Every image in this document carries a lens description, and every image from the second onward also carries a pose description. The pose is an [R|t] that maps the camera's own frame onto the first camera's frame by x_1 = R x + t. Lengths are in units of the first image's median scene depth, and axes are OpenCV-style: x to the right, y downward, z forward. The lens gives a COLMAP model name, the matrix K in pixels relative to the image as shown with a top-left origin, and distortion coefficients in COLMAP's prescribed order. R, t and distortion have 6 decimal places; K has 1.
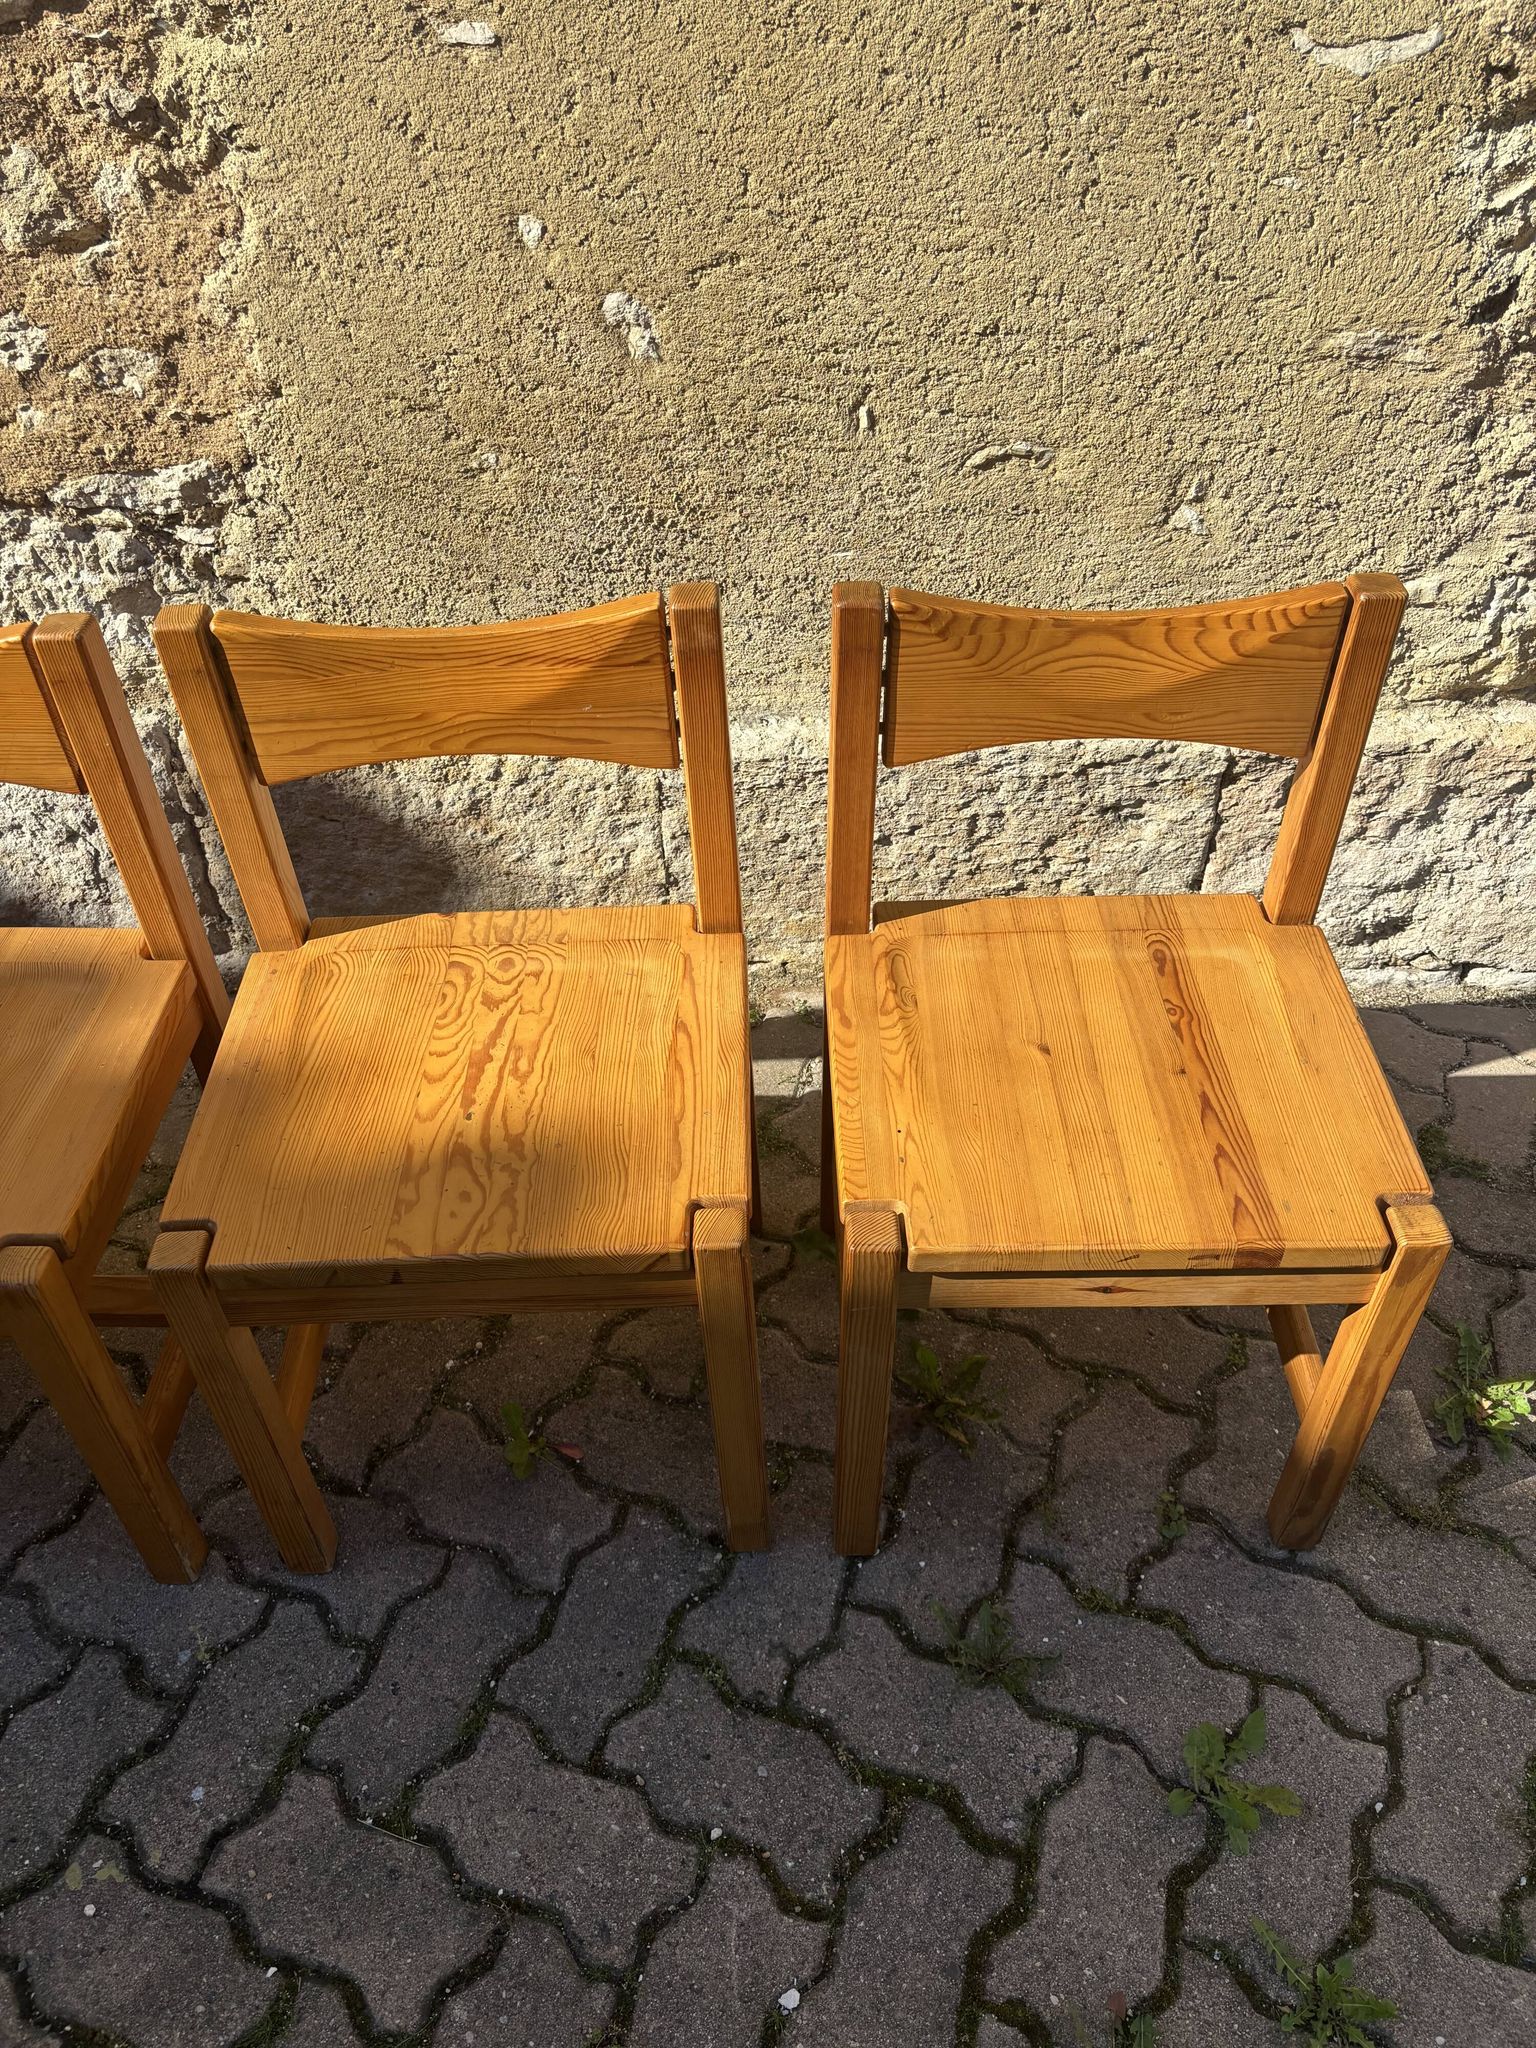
lens RADIAL K [[1601.5, 0, 769.0], [0, 1601.5, 1010.6], [0, 0, 1]] dist [0.030071, -0.016835]
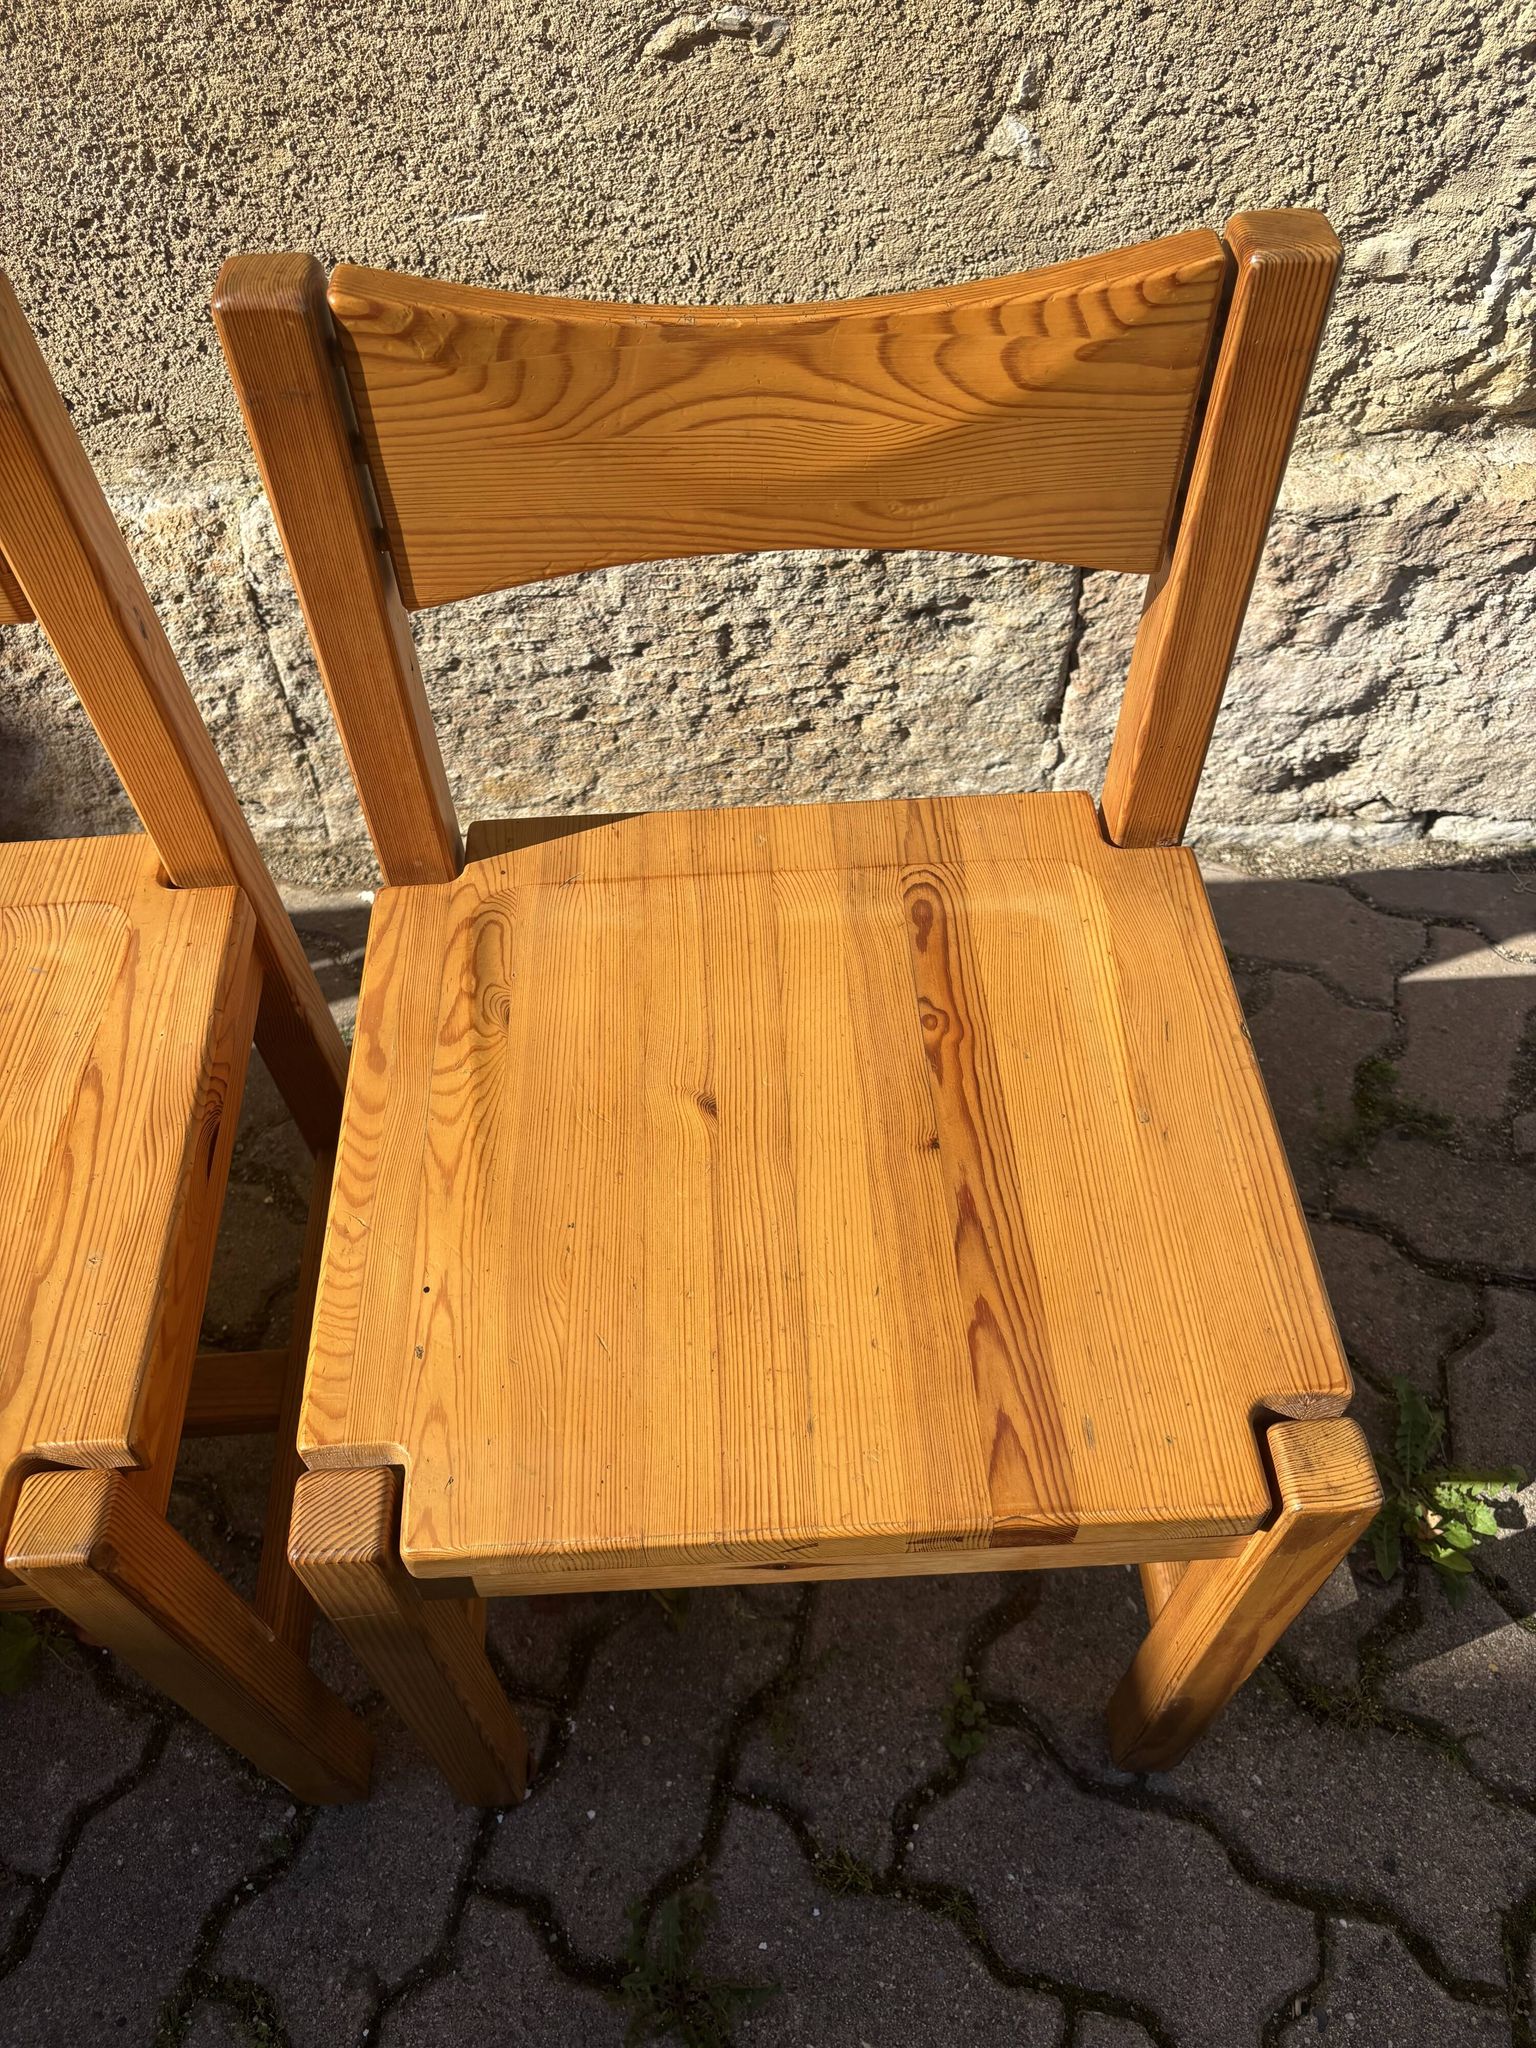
lens RADIAL K [[1613.4, 0, 756.3], [0, 1613.4, 1026.5], [0, 0, 1]] dist [0.082245, -0.122370]
pose [[0.999322, -0.033696, 0.014865, 0.155722], [0.030668, 0.984839, 0.170741, -0.089156], [-0.020393, -0.170170, 0.985204, 0.361040]]
